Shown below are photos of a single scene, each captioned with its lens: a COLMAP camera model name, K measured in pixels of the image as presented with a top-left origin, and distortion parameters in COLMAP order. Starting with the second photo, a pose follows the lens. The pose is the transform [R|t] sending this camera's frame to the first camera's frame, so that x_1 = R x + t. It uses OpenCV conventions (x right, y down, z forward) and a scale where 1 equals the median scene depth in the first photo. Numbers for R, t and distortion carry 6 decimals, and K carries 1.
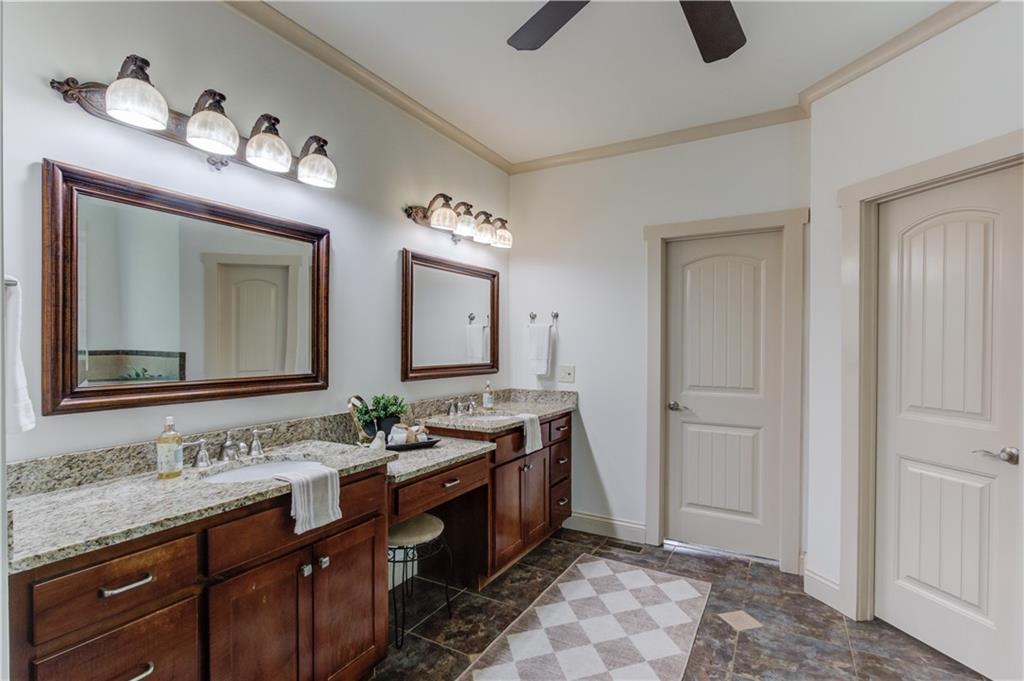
lens RADIAL K [[497.2, 0, 516.6], [0, 497.2, 349.7], [0, 0, 1]] dist [0.001890, 0.001236]
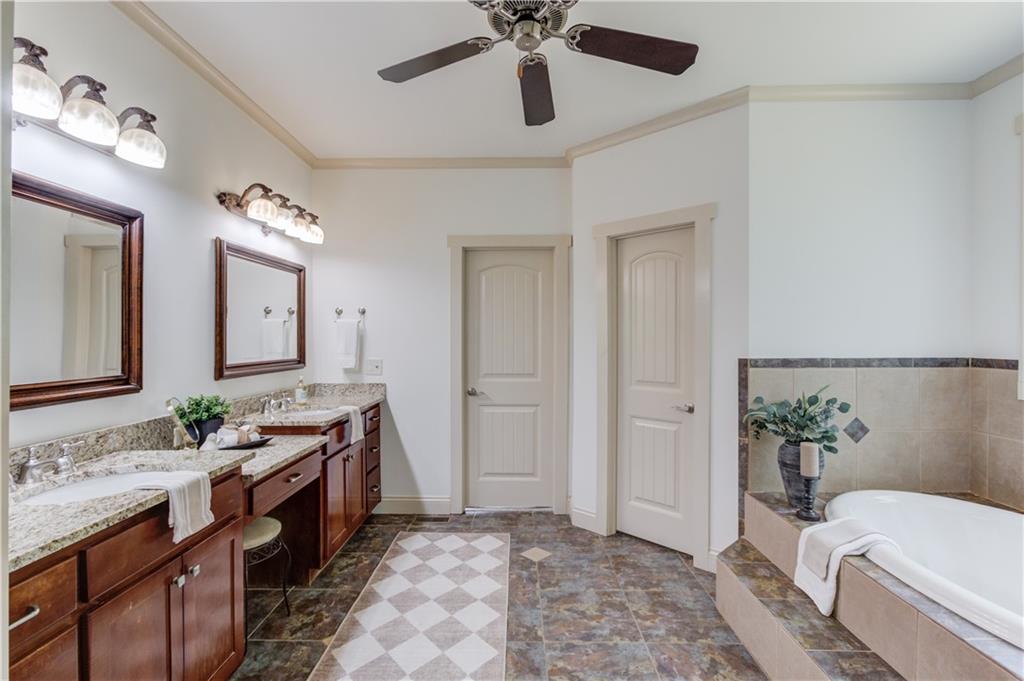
lens RADIAL K [[511.1, 0, 512.0], [0, 511.1, 340.5], [0, 0, 1]] dist [-0.000452, 0.001793]
pose [[0.867693, -0.006977, 0.497052, -0.247784], [0.008966, 0.999959, -0.001615, -0.004793], [-0.497020, 0.005858, 0.867719, -0.110993]]
